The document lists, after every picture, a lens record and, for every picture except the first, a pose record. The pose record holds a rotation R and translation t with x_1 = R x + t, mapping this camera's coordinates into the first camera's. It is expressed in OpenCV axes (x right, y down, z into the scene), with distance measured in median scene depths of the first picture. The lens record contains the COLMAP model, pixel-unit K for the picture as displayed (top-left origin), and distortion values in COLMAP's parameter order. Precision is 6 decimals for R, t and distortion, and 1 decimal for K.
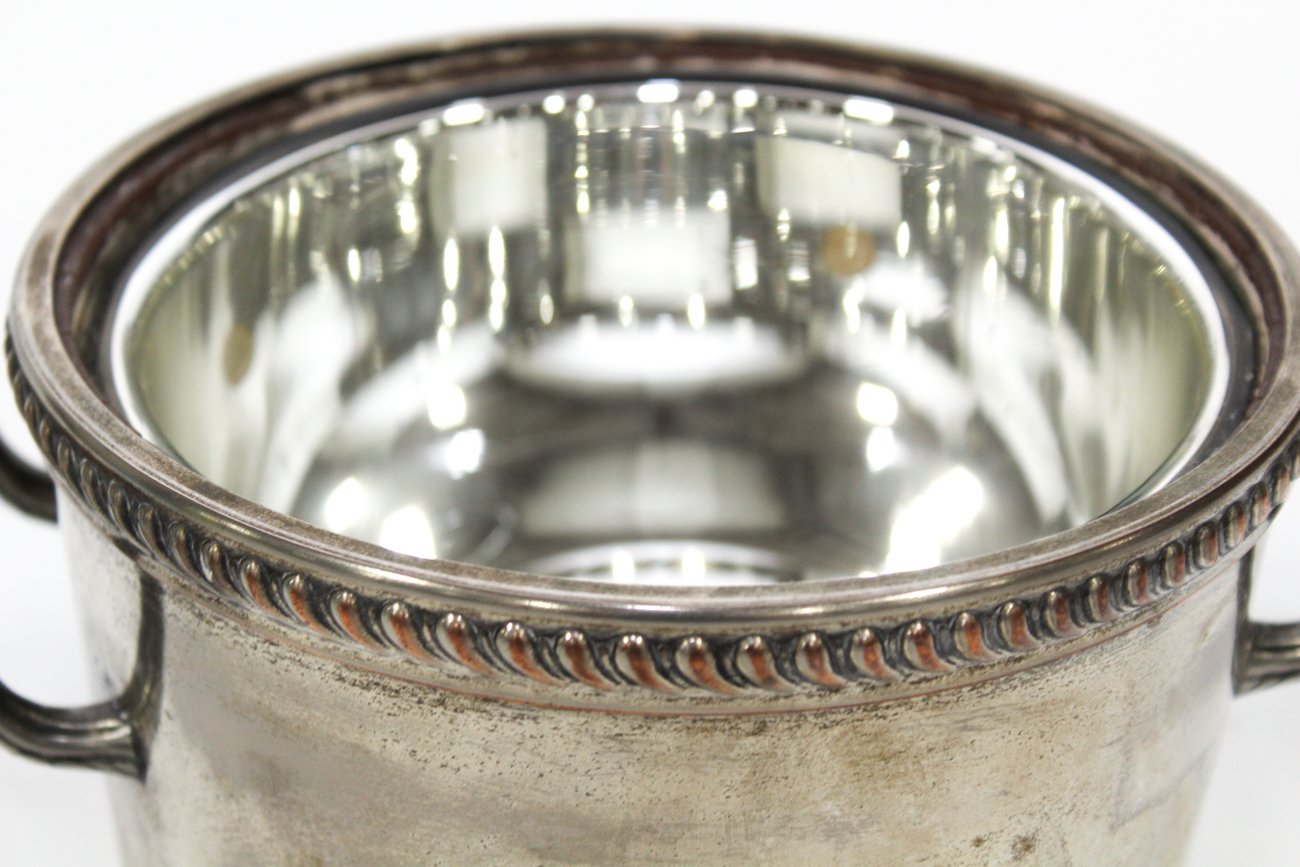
lens RADIAL K [[3297.2, 0, 651.3], [0, 3297.2, 431.5], [0, 0, 1]] dist [0.180281, 0.000000]
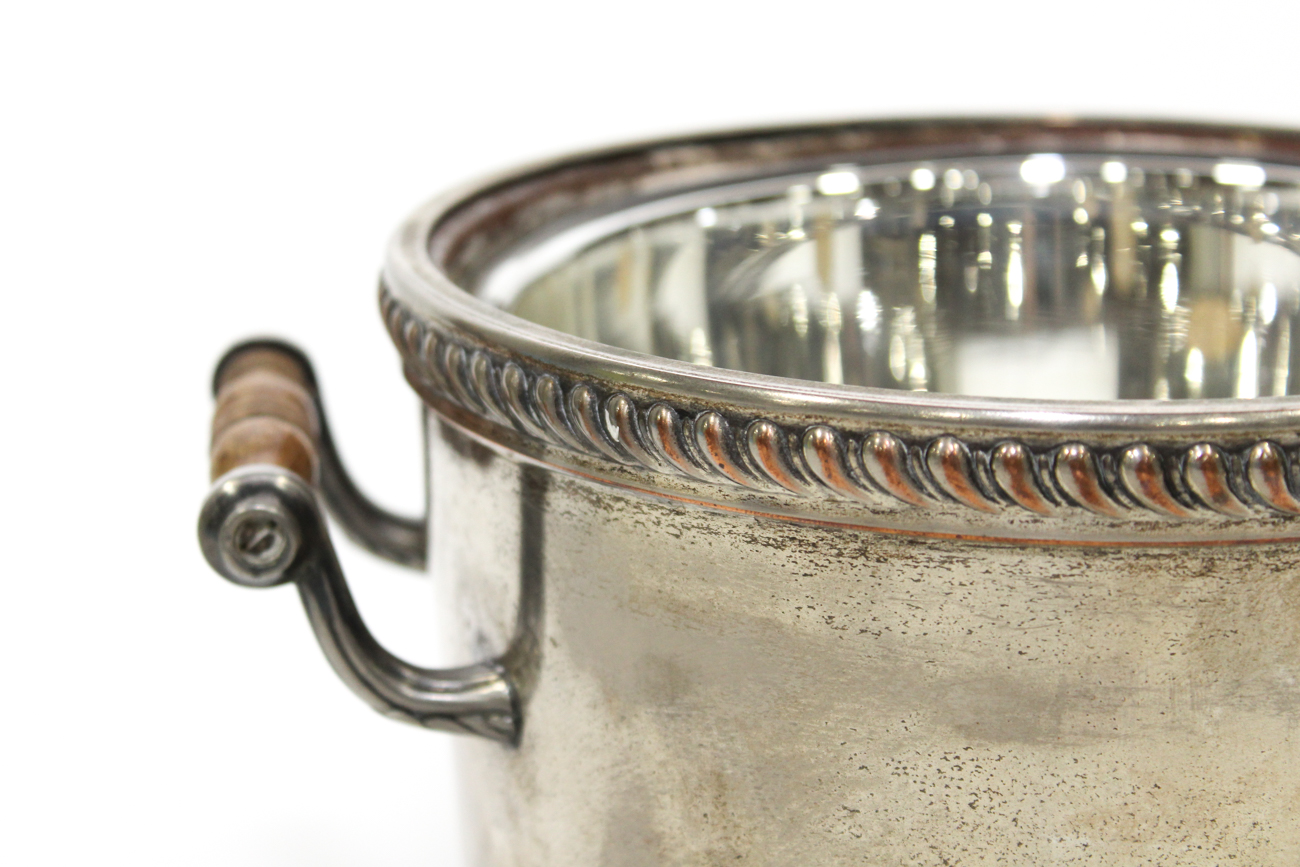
lens RADIAL K [[3297.2, 0, 647.6], [0, 3297.2, 432.4], [0, 0, 1]] dist [0.180281, 0.000000]
pose [[0.999448, -0.015708, -0.029264, -0.095459], [0.007527, 0.965294, -0.261056, 0.290486], [0.032349, 0.260691, 0.964880, 0.077523]]
